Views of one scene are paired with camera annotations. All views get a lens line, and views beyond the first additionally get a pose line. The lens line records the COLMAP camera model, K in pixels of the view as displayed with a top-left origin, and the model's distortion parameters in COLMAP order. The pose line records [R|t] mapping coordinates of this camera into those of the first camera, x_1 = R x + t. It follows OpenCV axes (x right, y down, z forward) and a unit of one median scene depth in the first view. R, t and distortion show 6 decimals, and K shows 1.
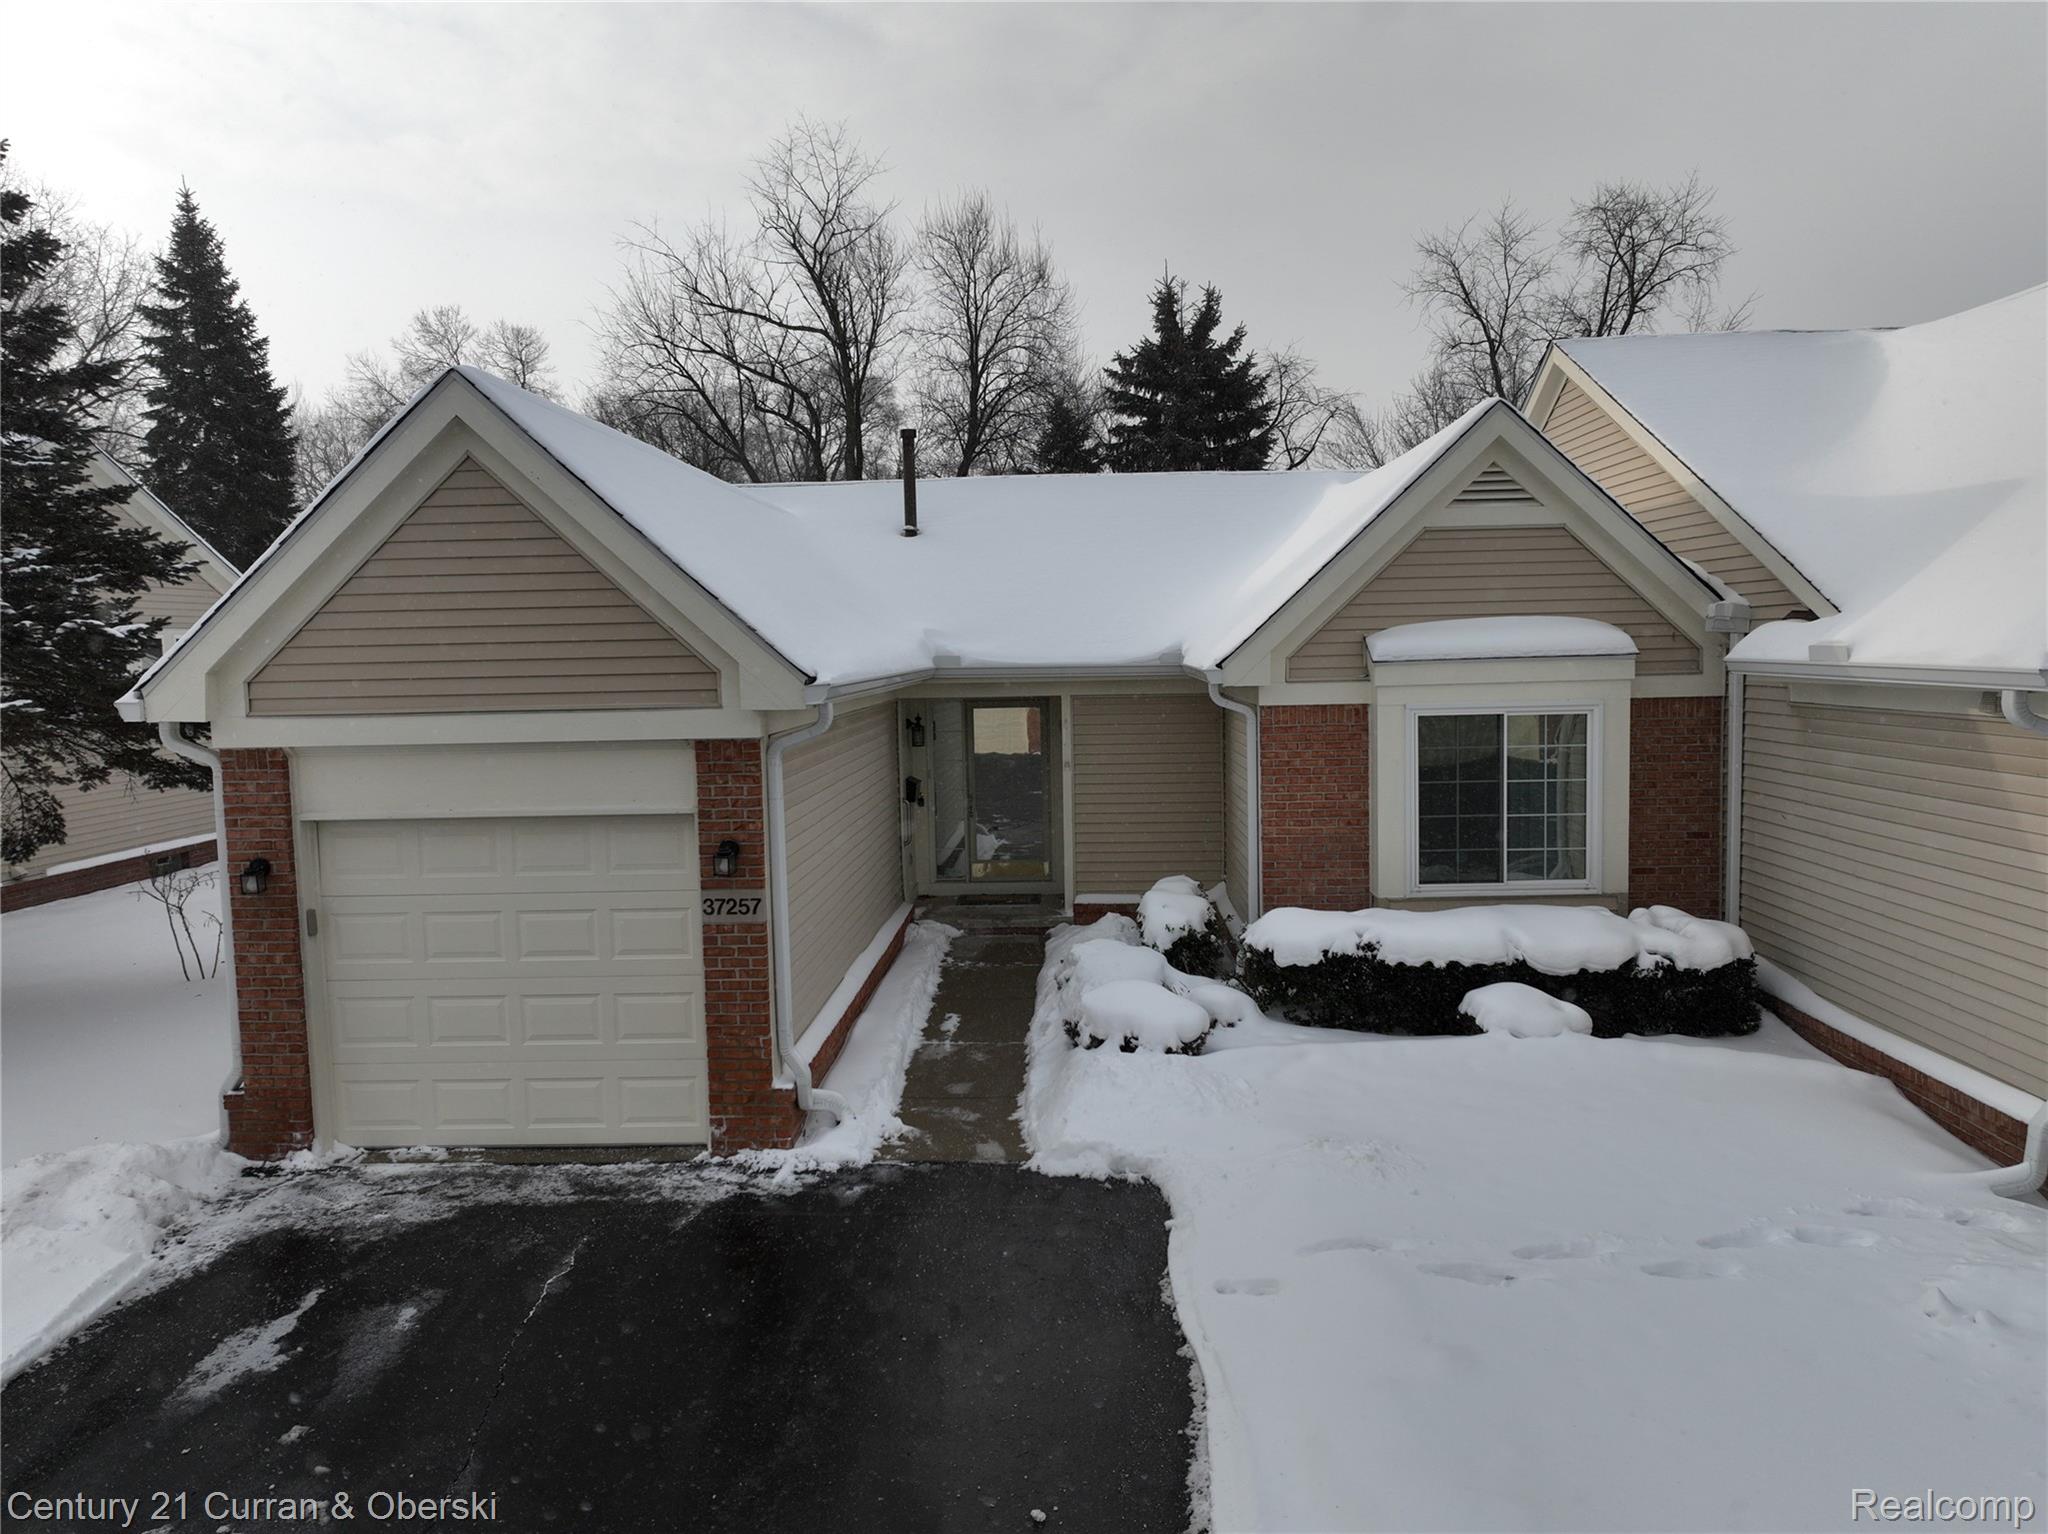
lens RADIAL K [[1441.9, 0, 1028.7], [0, 1441.9, 763.8], [0, 0, 1]] dist [-0.000948, 0.013753]
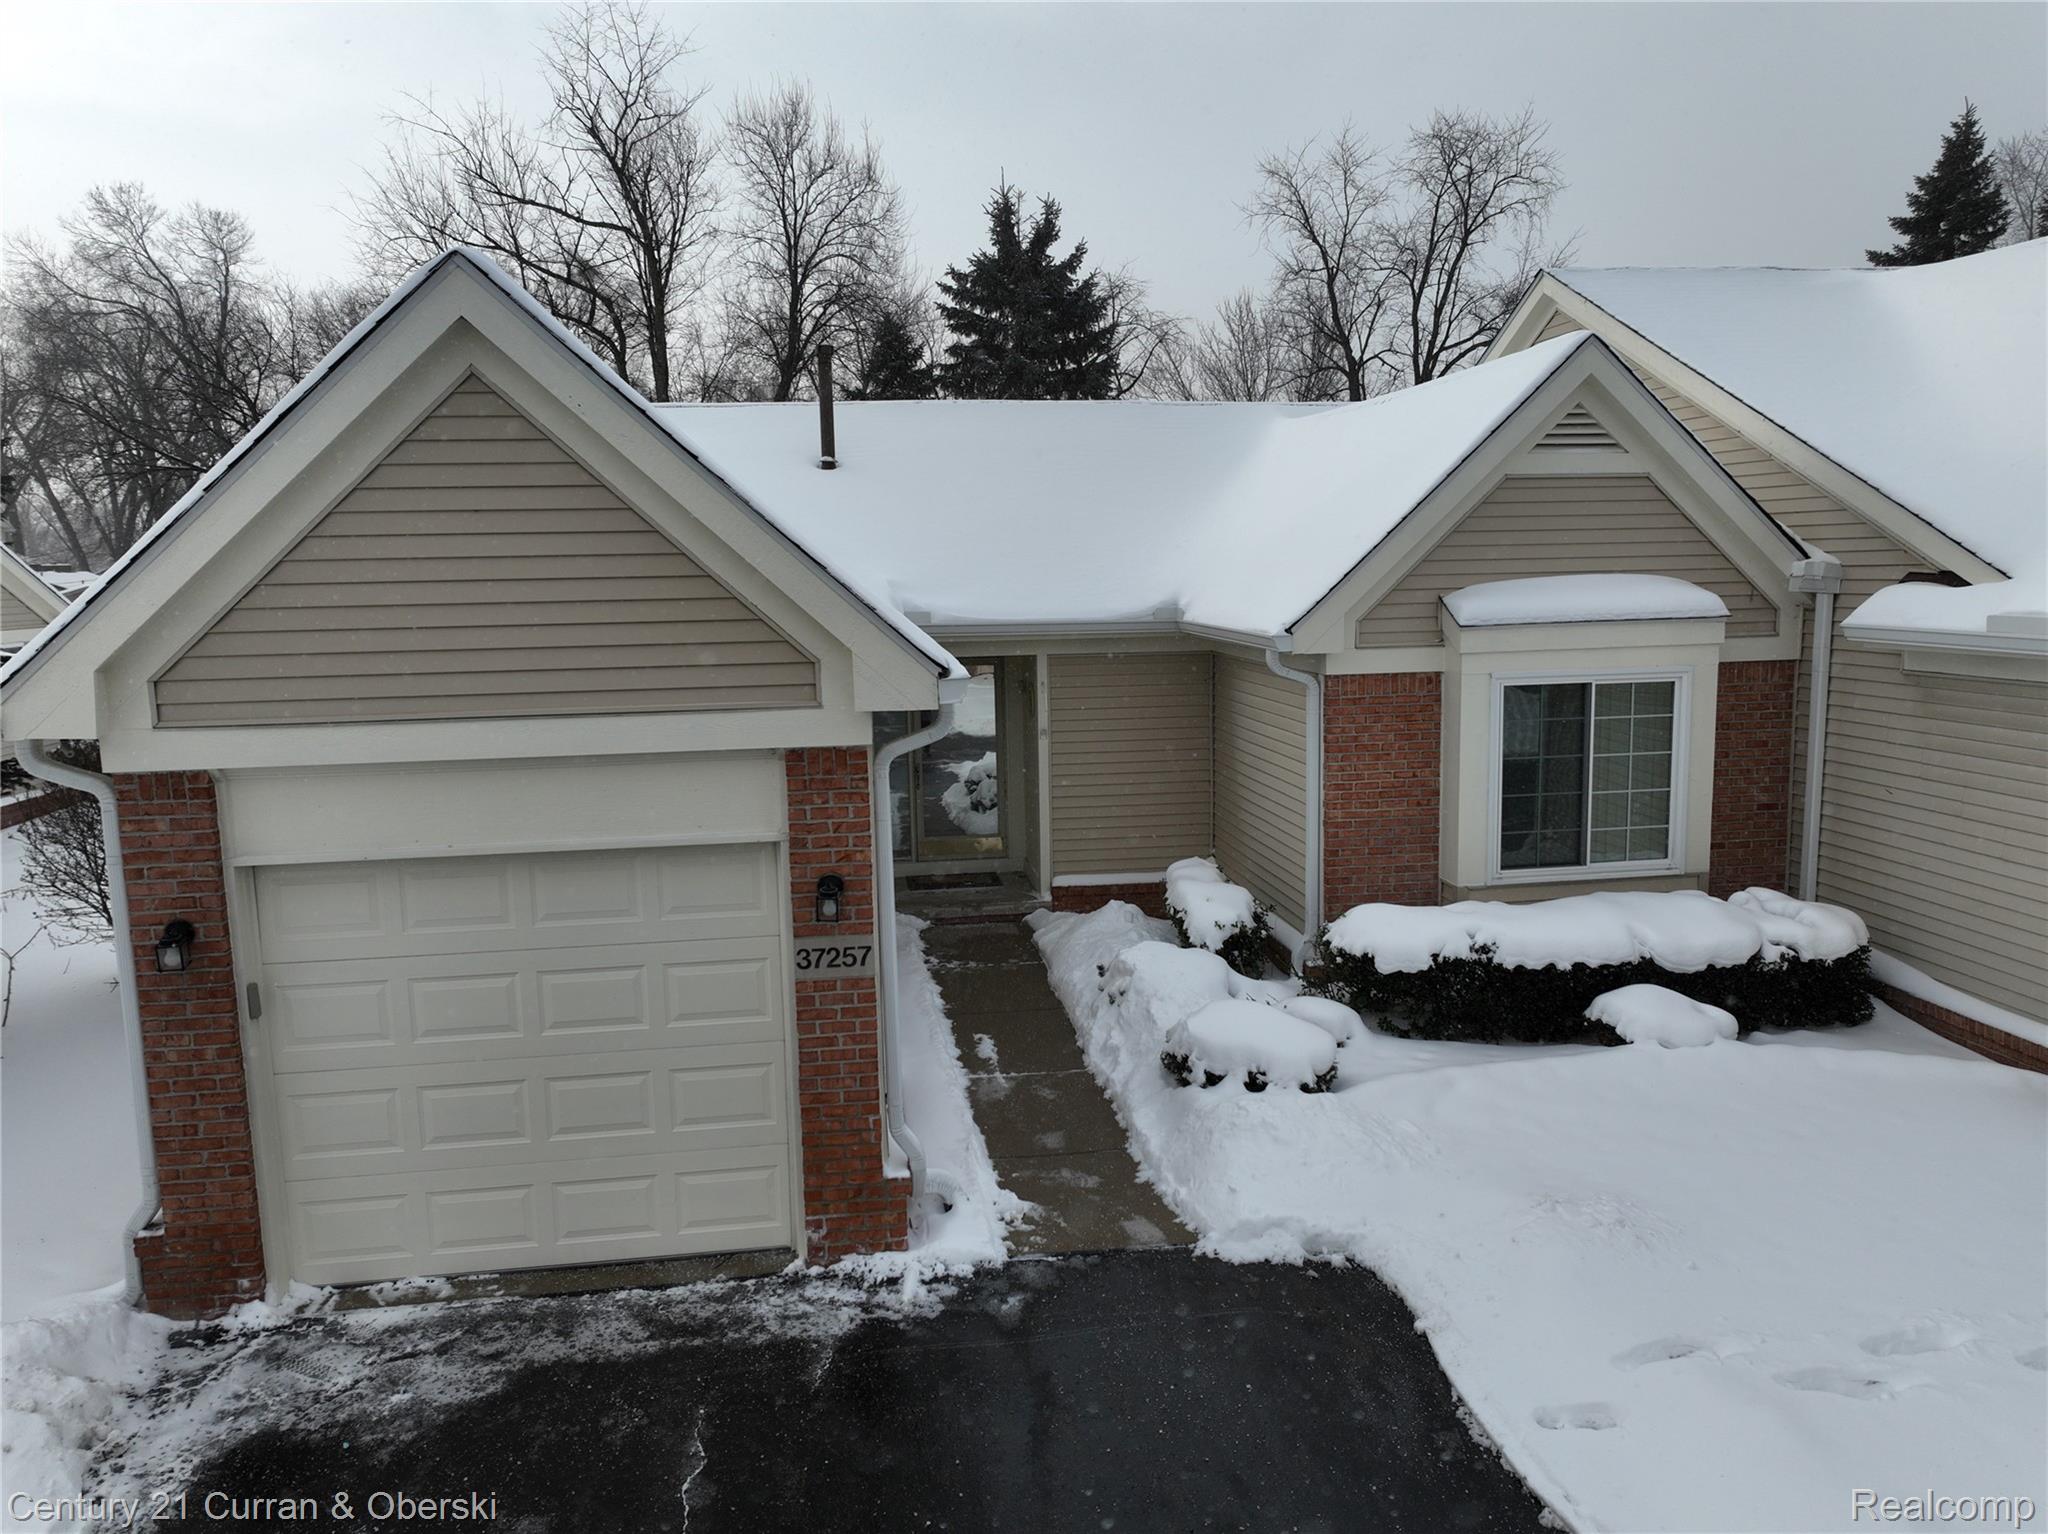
lens RADIAL K [[1441.9, 0, 1028.7], [0, 1441.9, 763.2], [0, 0, 1]] dist [-0.000948, 0.013753]
pose [[0.984504, -0.022307, 0.173935, -0.227923], [0.013098, 0.998460, 0.053912, -0.047031], [-0.174870, -0.050798, 0.983280, 0.202259]]
